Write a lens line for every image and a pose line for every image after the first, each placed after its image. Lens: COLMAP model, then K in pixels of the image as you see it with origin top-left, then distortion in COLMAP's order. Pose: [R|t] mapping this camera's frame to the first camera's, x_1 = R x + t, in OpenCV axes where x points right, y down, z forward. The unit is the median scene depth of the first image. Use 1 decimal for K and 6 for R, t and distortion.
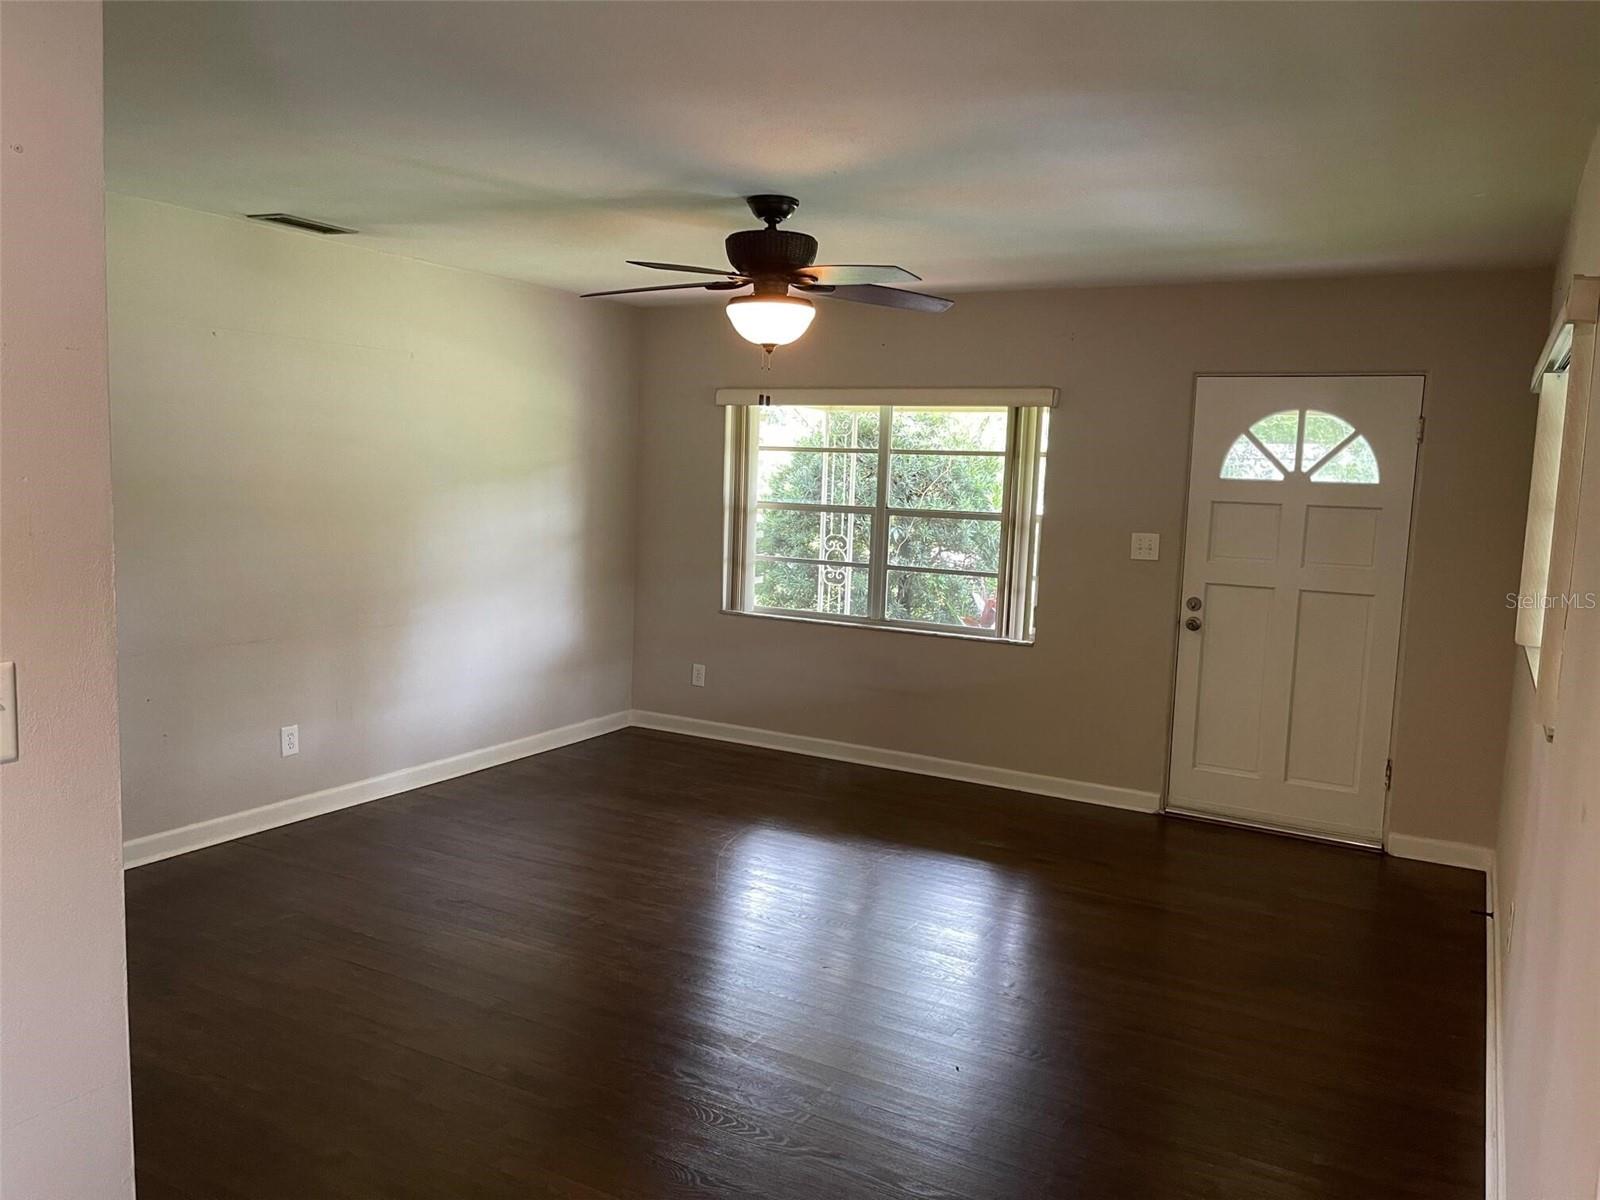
lens RADIAL K [[1205.2, 0, 798.2], [0, 1205.2, 594.2], [0, 0, 1]] dist [0.029269, -0.007453]
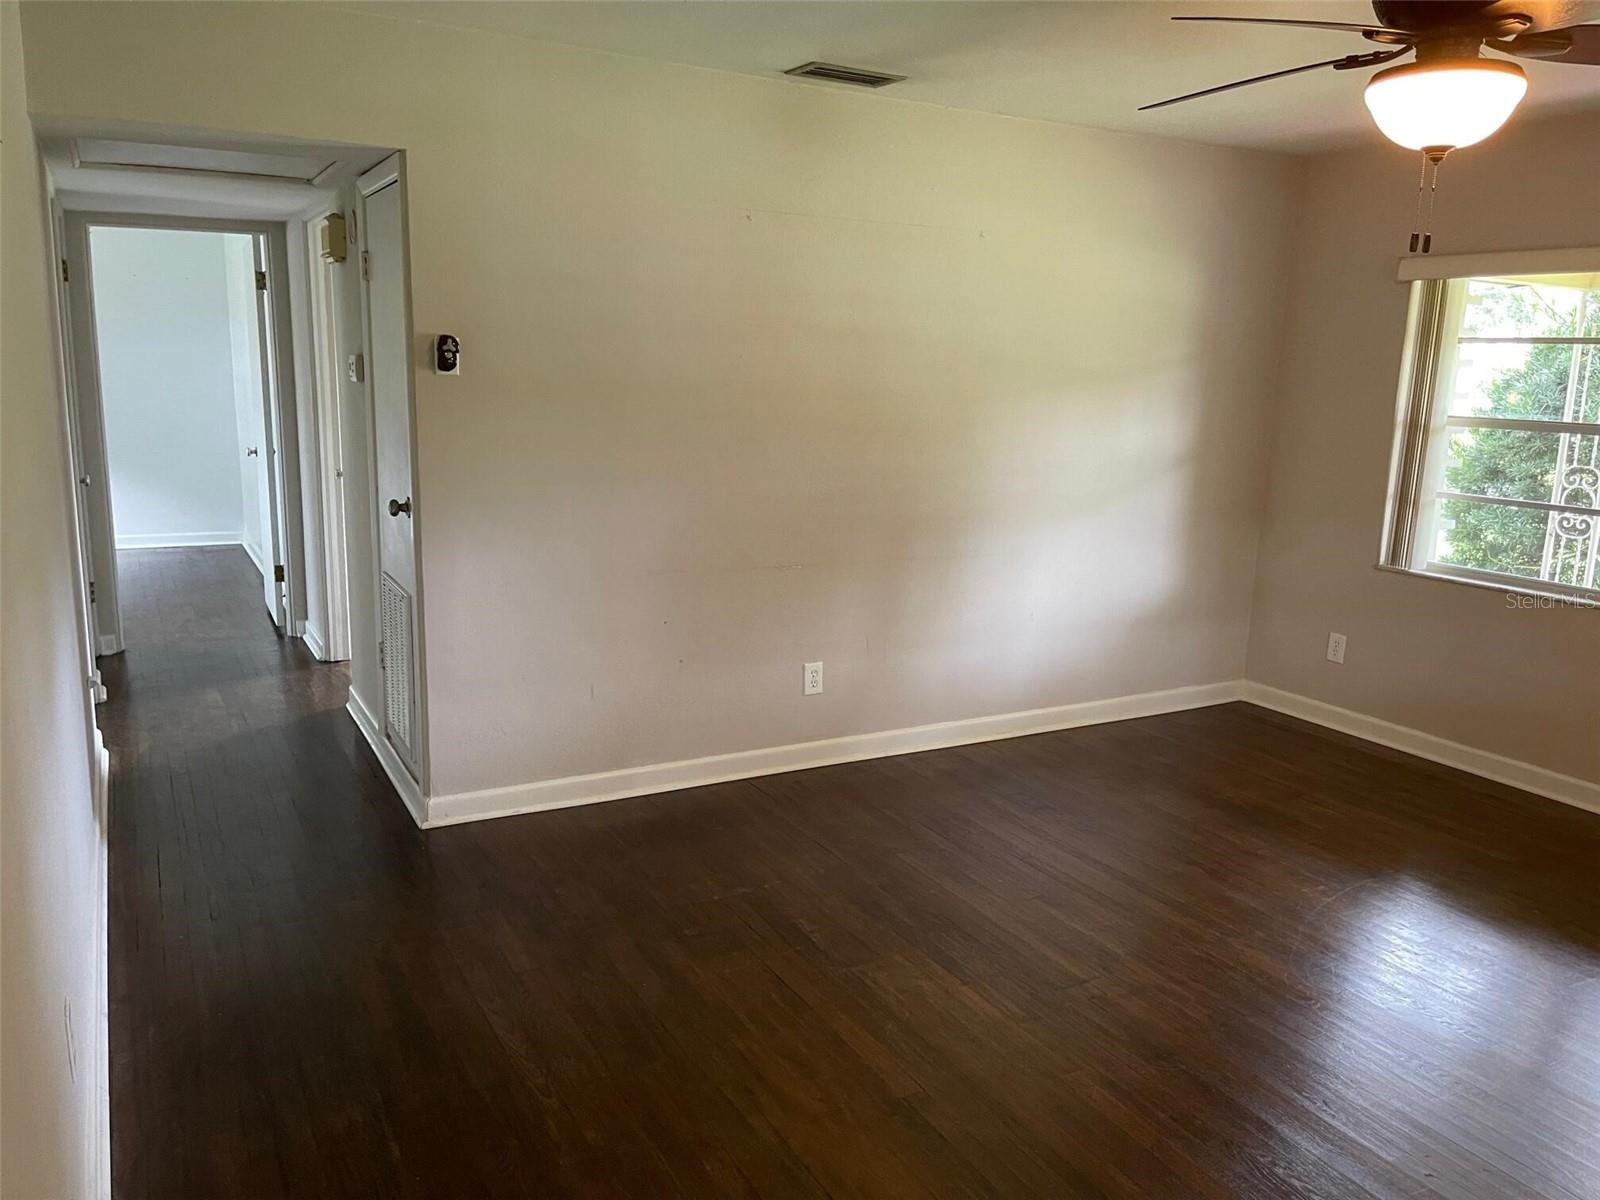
lens RADIAL K [[1202.7, 0, 793.9], [0, 1202.7, 607.3], [0, 0, 1]] dist [0.002333, -0.005457]
pose [[0.843992, 0.095266, -0.527827, 0.027171], [-0.052836, 0.994080, 0.094934, -0.012284], [0.533746, -0.052235, 0.844030, 0.194232]]
